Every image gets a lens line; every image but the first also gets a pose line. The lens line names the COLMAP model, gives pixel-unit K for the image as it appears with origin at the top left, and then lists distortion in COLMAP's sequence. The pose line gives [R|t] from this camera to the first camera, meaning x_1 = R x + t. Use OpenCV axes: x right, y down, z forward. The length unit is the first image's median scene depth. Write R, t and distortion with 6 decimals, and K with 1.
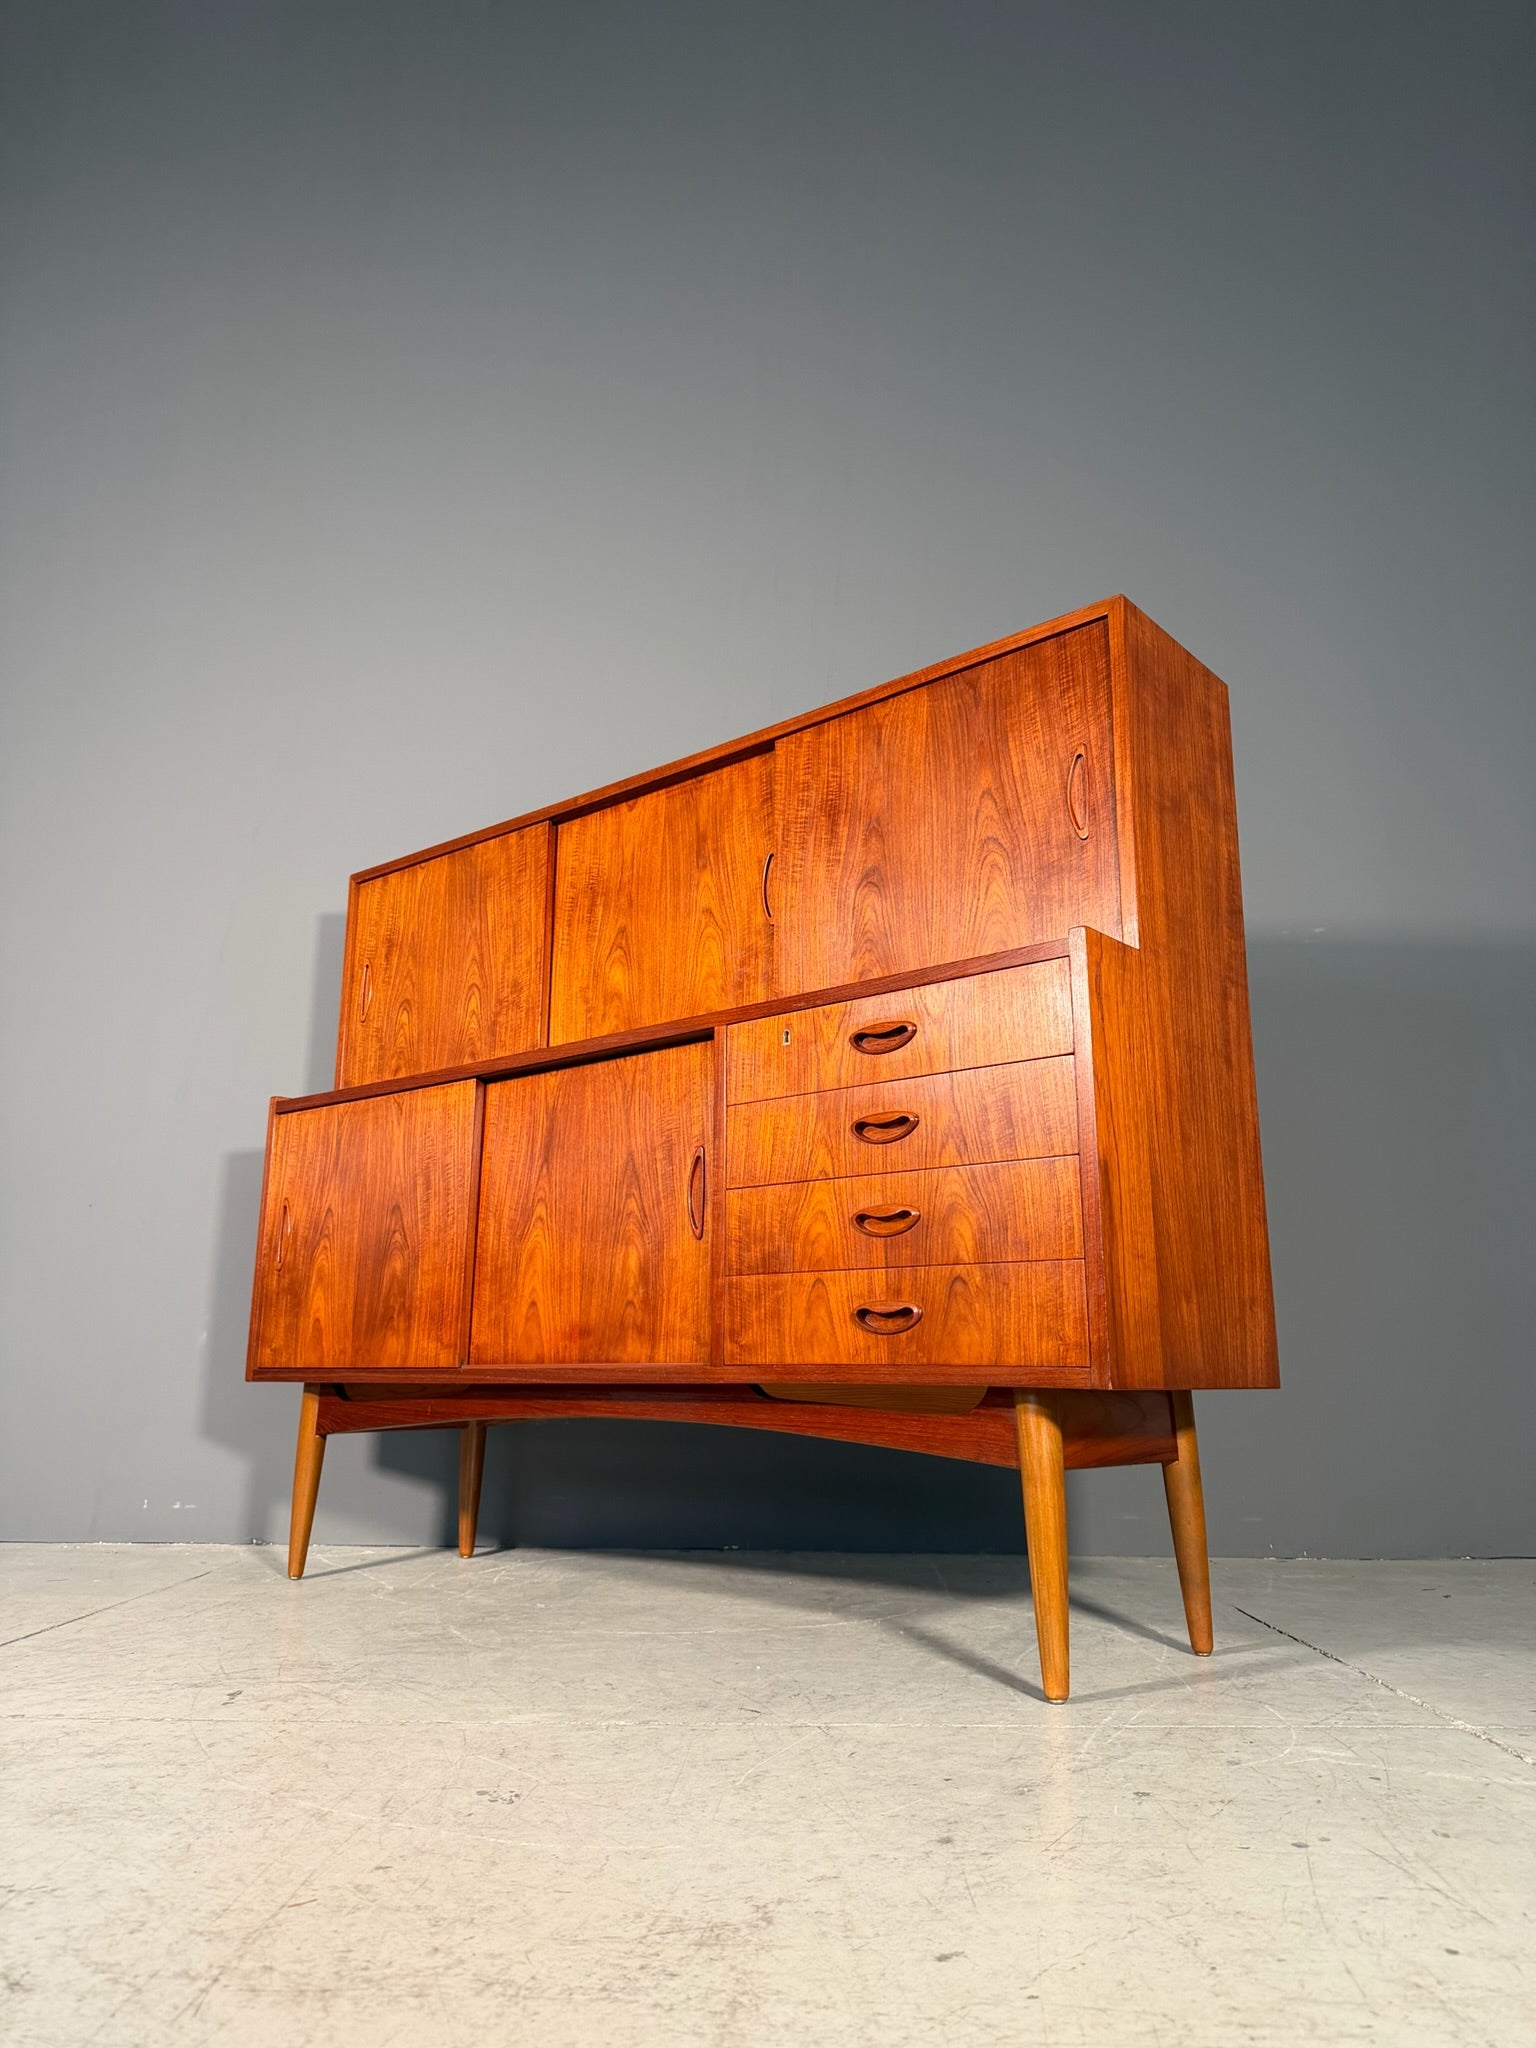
lens RADIAL K [[1443.2, 0, 767.9], [0, 1443.2, 1029.2], [0, 0, 1]] dist [0.160071, -0.311190]
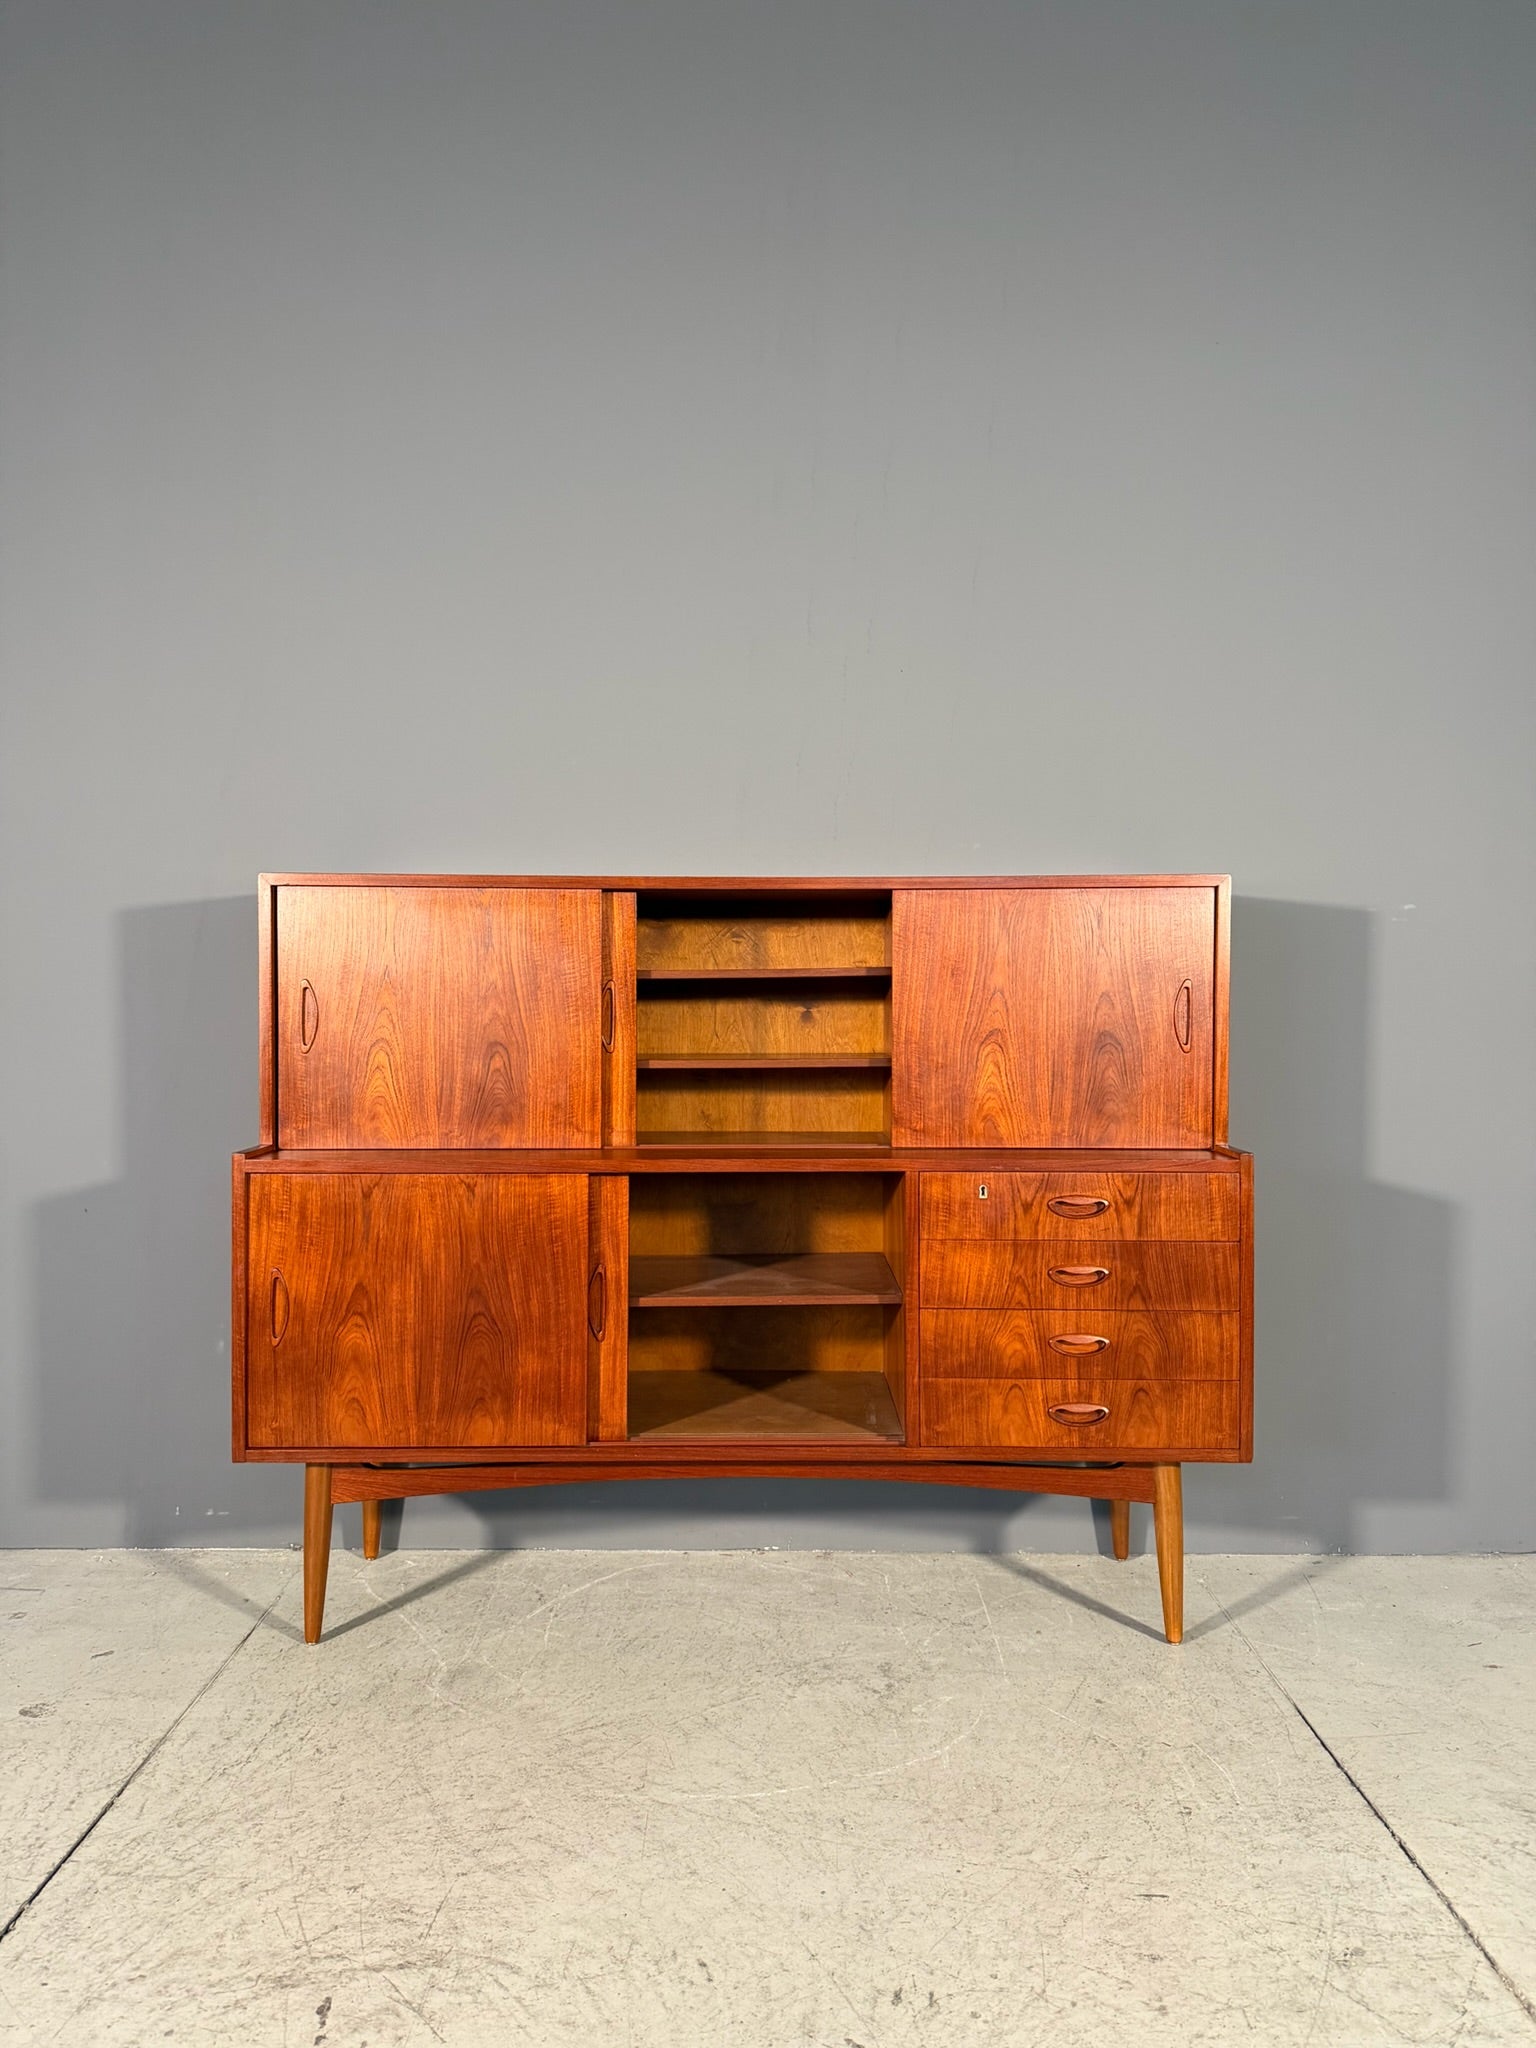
lens RADIAL K [[1454.3, 0, 768.3], [0, 1454.3, 1025.1], [0, 0, 1]] dist [0.182635, -0.396267]
pose [[0.762773, -0.015983, 0.646469, -0.850926], [-0.147420, 0.969073, 0.197900, -0.321516], [-0.629639, -0.246255, 0.736826, 0.196991]]
